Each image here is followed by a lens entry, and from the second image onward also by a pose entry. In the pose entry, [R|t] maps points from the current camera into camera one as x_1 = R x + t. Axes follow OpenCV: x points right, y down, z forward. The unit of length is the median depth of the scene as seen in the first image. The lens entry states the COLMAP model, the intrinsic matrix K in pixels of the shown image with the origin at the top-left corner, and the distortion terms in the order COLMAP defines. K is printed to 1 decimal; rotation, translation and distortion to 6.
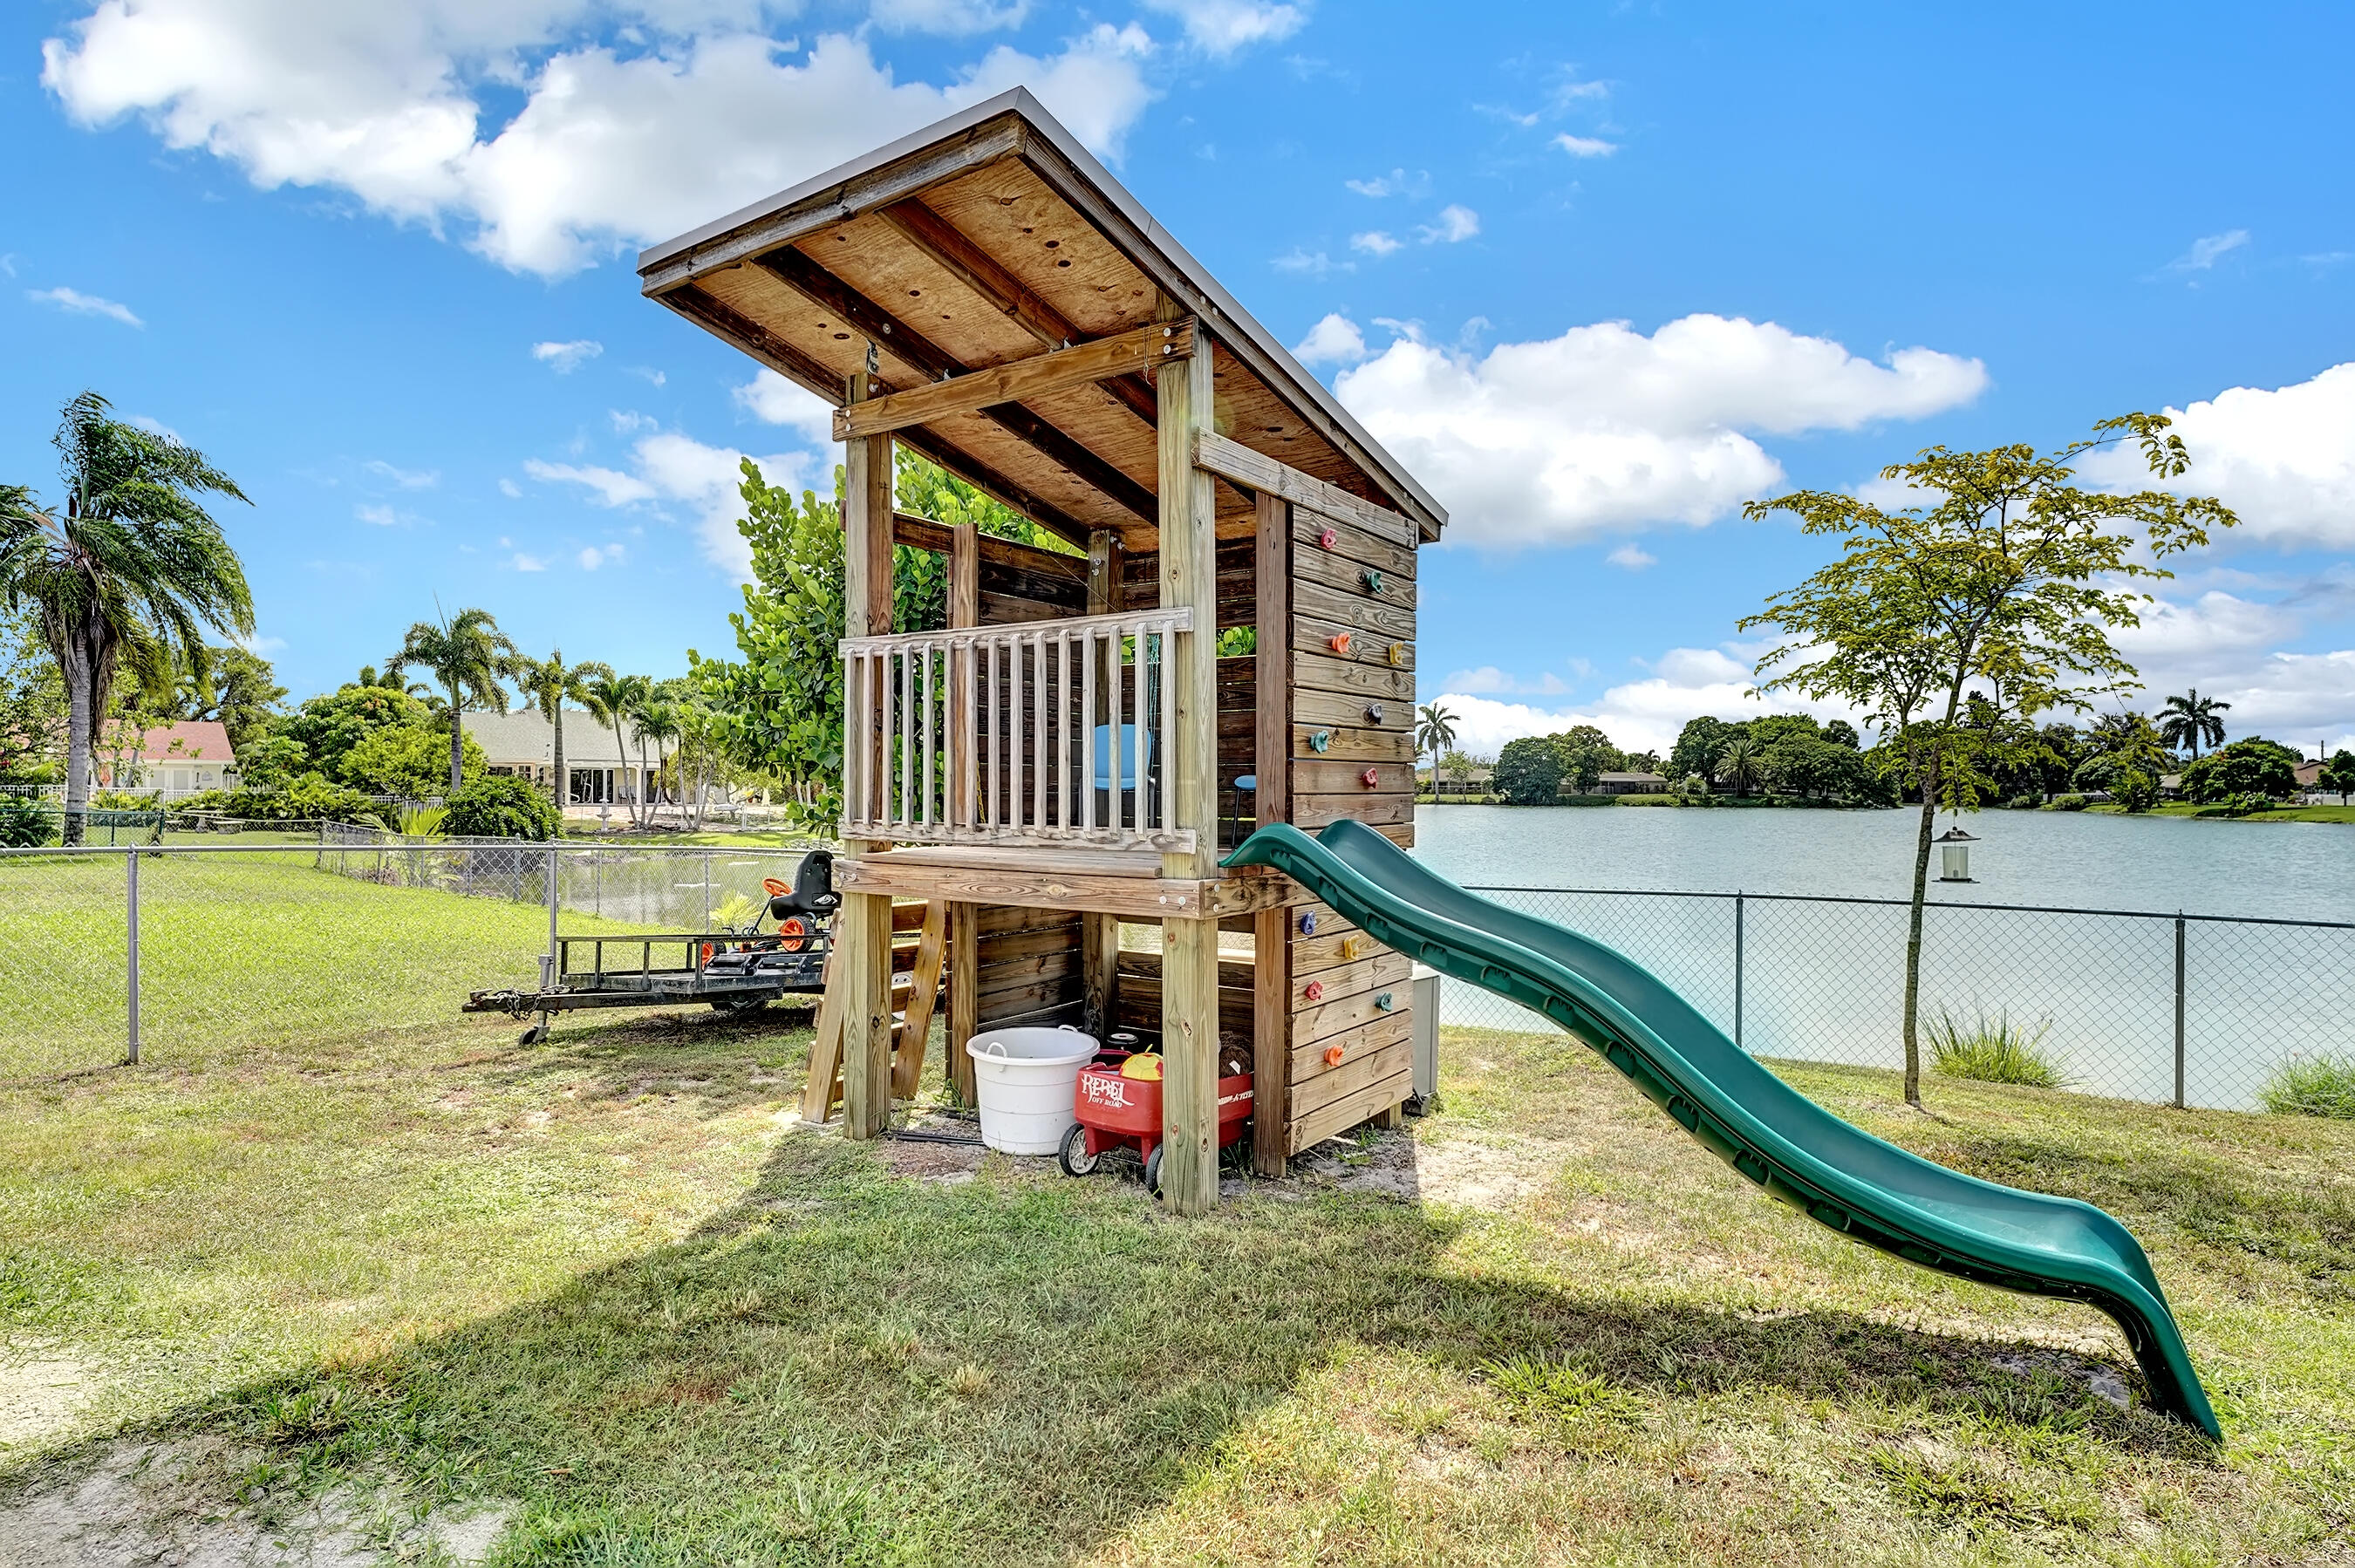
lens RADIAL K [[1208.4, 0, 1176.0], [0, 1208.4, 783.2], [0, 0, 1]] dist [-0.003222, -0.000172]
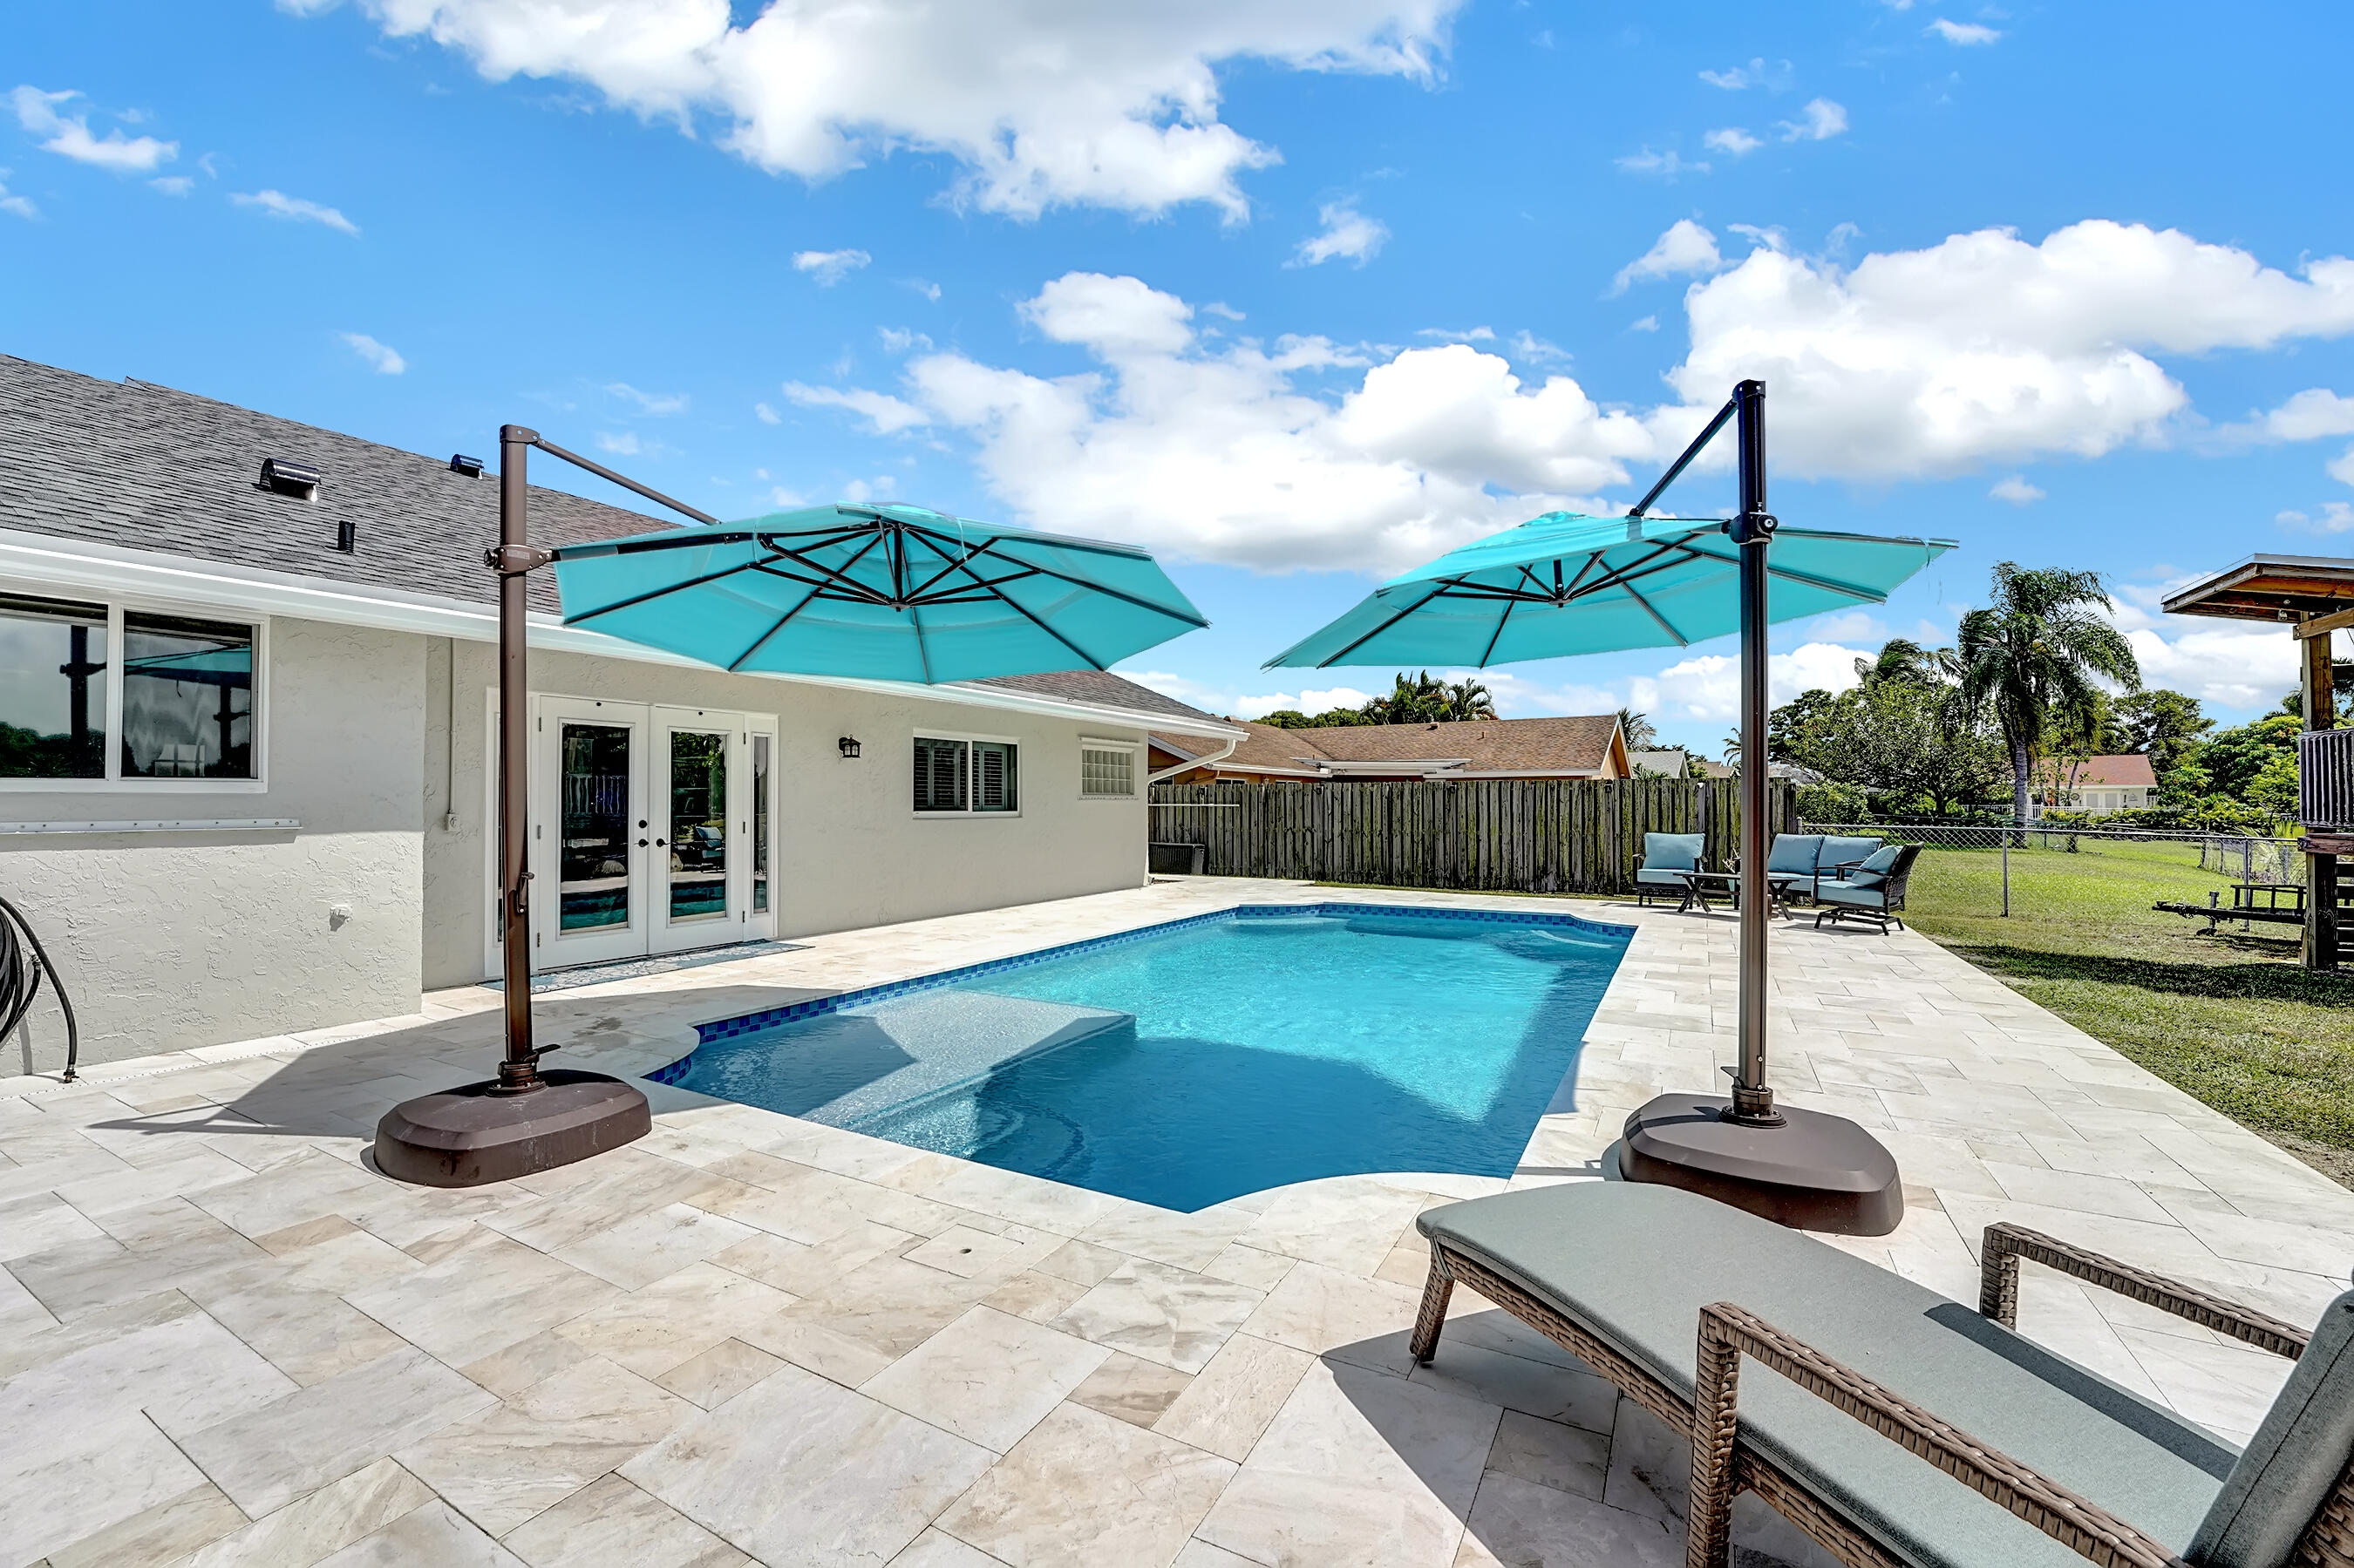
lens RADIAL K [[964.5, 0, 1172.5], [0, 964.5, 798.0], [0, 0, 1]] dist [-0.016854, 0.000025]
pose [[0.088381, -0.009815, -0.996038, 0.883454], [0.003443, 0.999948, -0.009548, 0.004919], [0.996081, -0.002585, 0.088410, -0.828181]]
